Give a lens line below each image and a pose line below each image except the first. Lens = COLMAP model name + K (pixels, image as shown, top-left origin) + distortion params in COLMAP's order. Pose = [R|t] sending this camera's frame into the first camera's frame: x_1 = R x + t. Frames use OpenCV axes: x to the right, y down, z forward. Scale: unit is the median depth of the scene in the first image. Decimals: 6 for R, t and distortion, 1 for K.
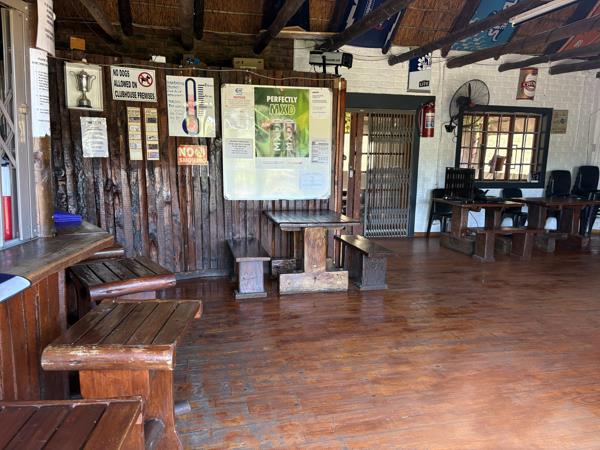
lens RADIAL K [[436.0, 0, 300.2], [0, 436.0, 227.5], [0, 0, 1]] dist [0.016409, 0.001909]
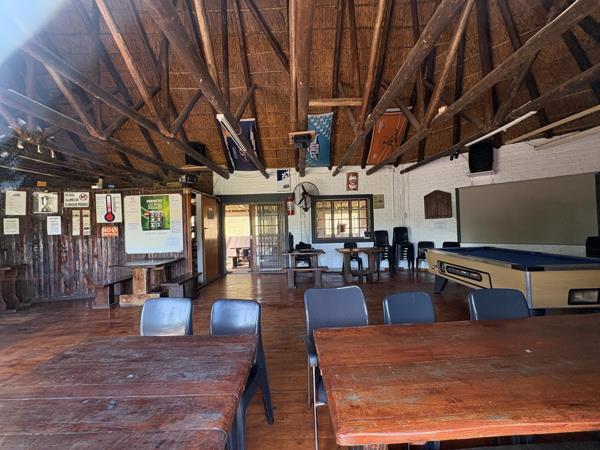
lens RADIAL K [[234.7, 0, 299.8], [0, 234.7, 222.0], [0, 0, 1]] dist [-0.000741, -0.000158]
pose [[0.974367, -0.049399, -0.219475, 0.829362], [0.007540, 0.982216, -0.187602, -0.002459], [0.224839, 0.181138, 0.957411, 0.168869]]
